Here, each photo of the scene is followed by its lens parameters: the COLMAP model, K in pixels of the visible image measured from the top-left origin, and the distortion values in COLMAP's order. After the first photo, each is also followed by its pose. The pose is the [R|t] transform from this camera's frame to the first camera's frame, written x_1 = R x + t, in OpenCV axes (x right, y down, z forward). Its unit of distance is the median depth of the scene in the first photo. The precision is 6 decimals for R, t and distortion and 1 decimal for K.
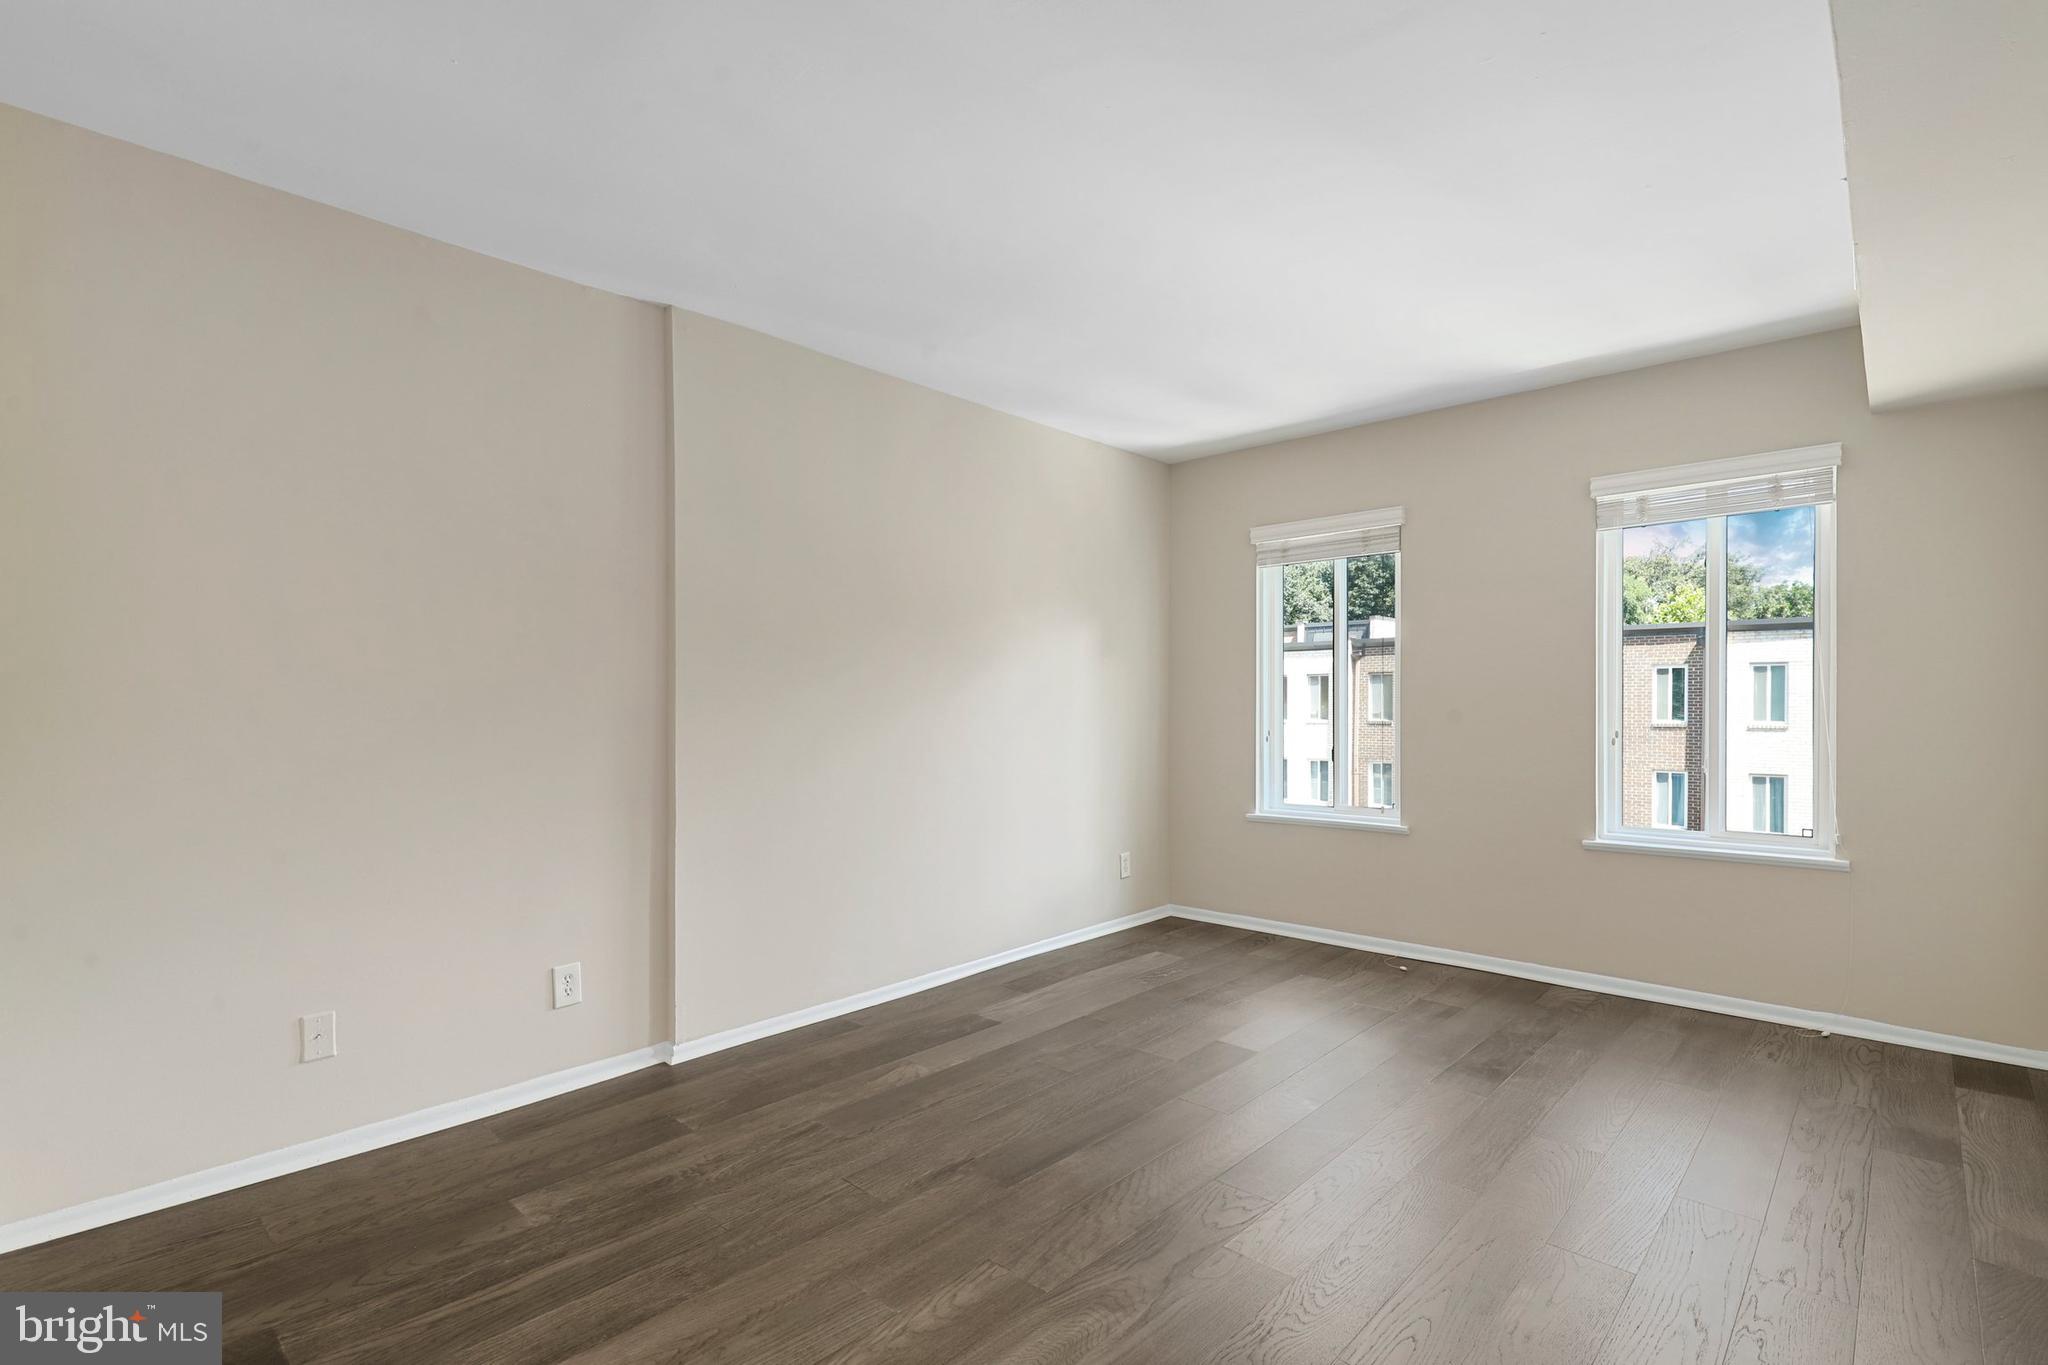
lens RADIAL K [[940.8, 0, 1033.1], [0, 940.8, 712.2], [0, 0, 1]] dist [-0.001170, -0.000359]
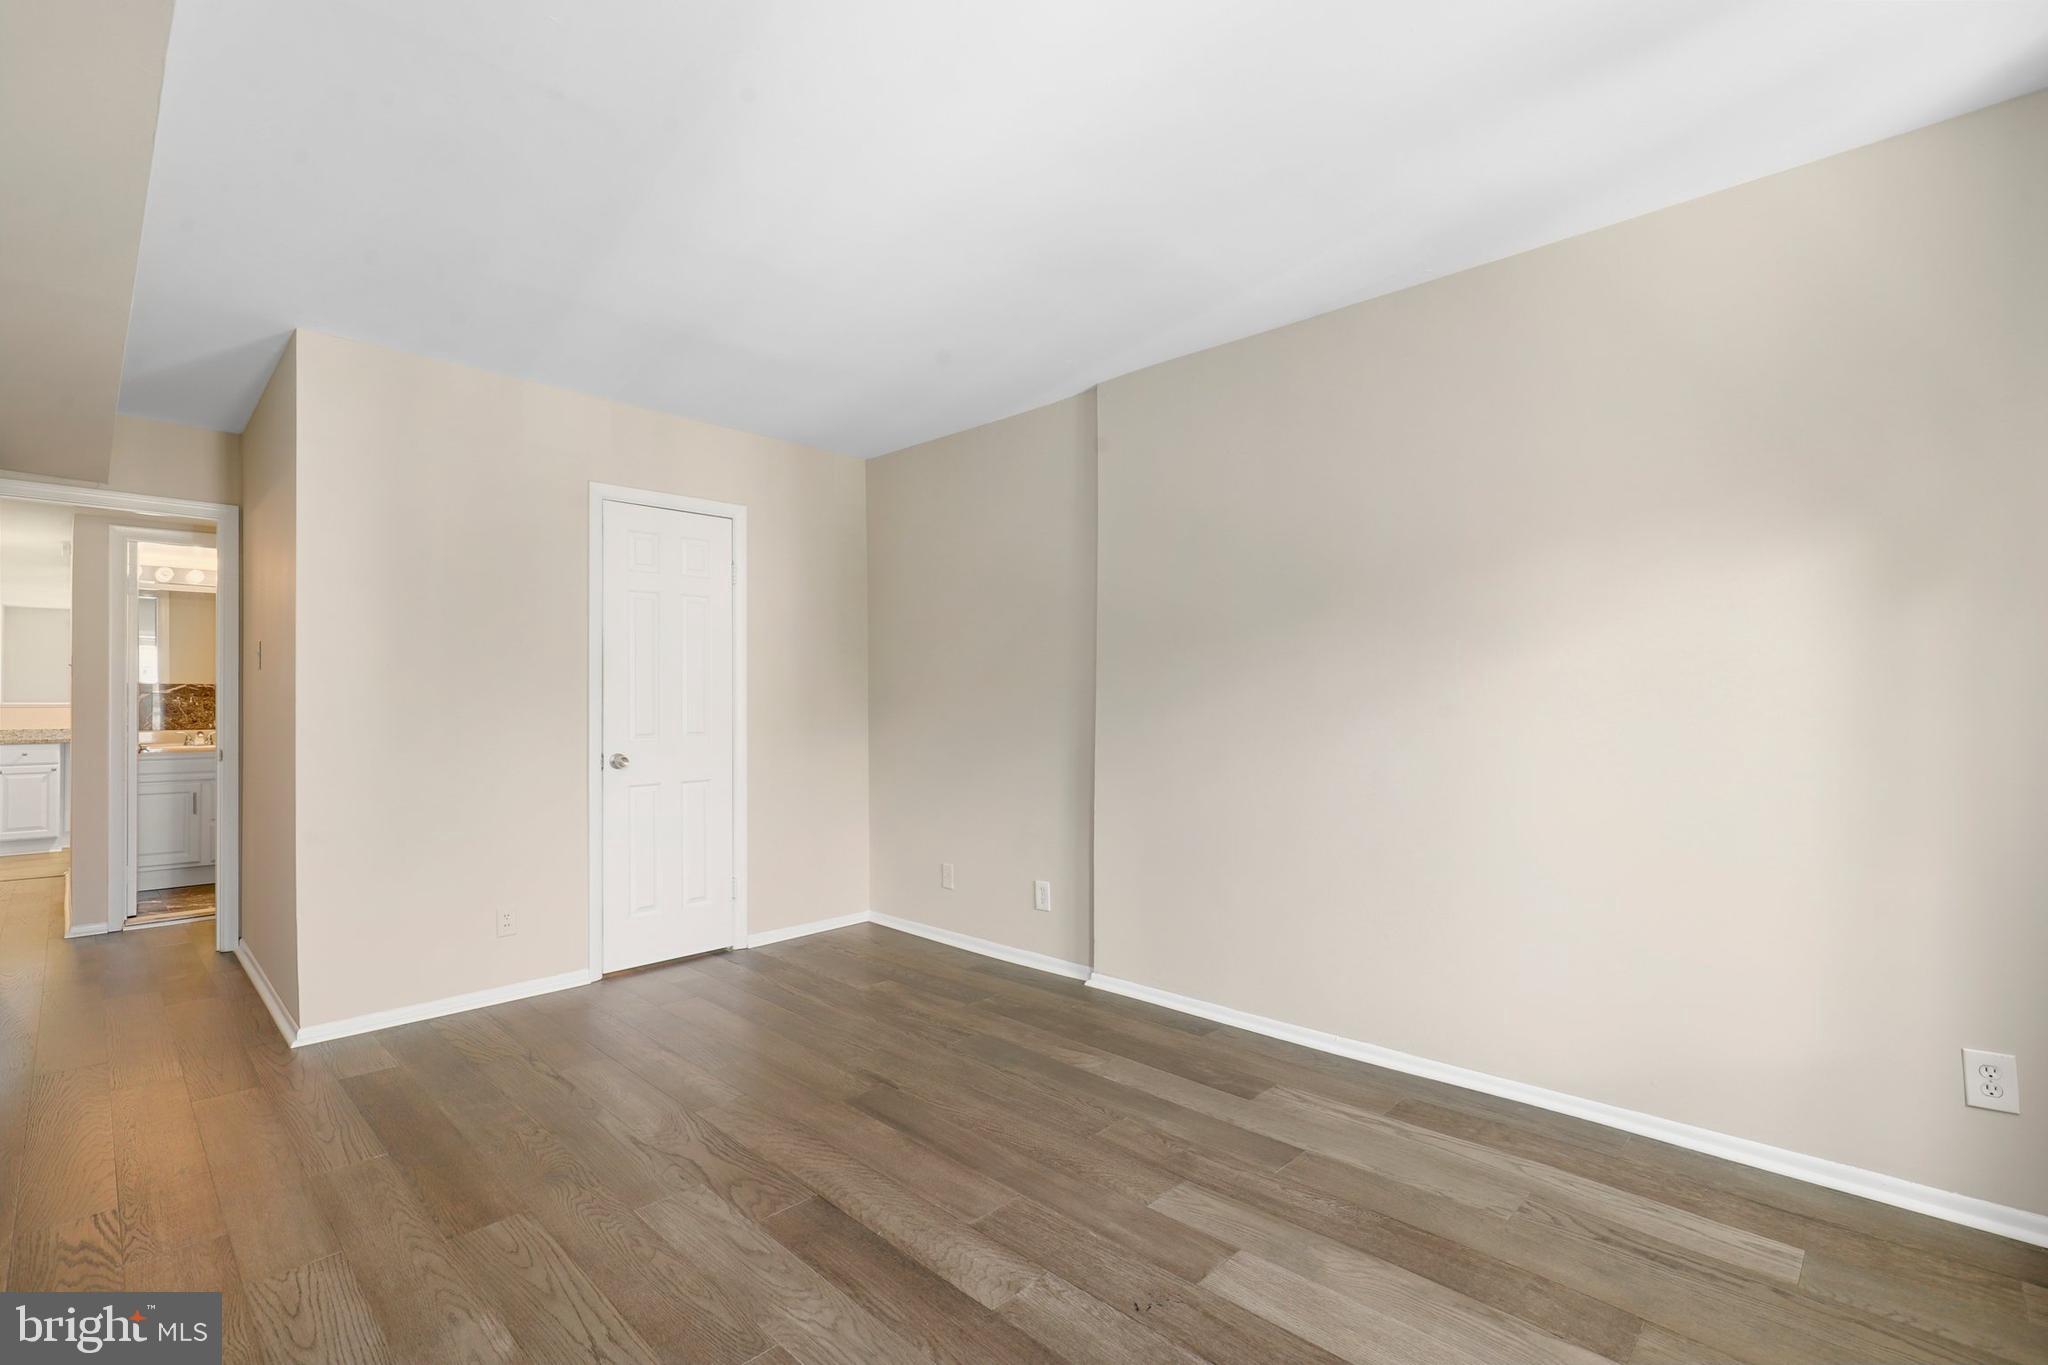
lens RADIAL K [[940.8, 0, 1017.9], [0, 940.8, 688.4], [0, 0, 1]] dist [-0.001170, -0.000359]
pose [[-0.030798, -0.006565, -0.999504, 0.913347], [-0.005688, 0.999963, -0.006392, -0.015684], [0.999509, 0.005489, -0.030834, 0.973750]]
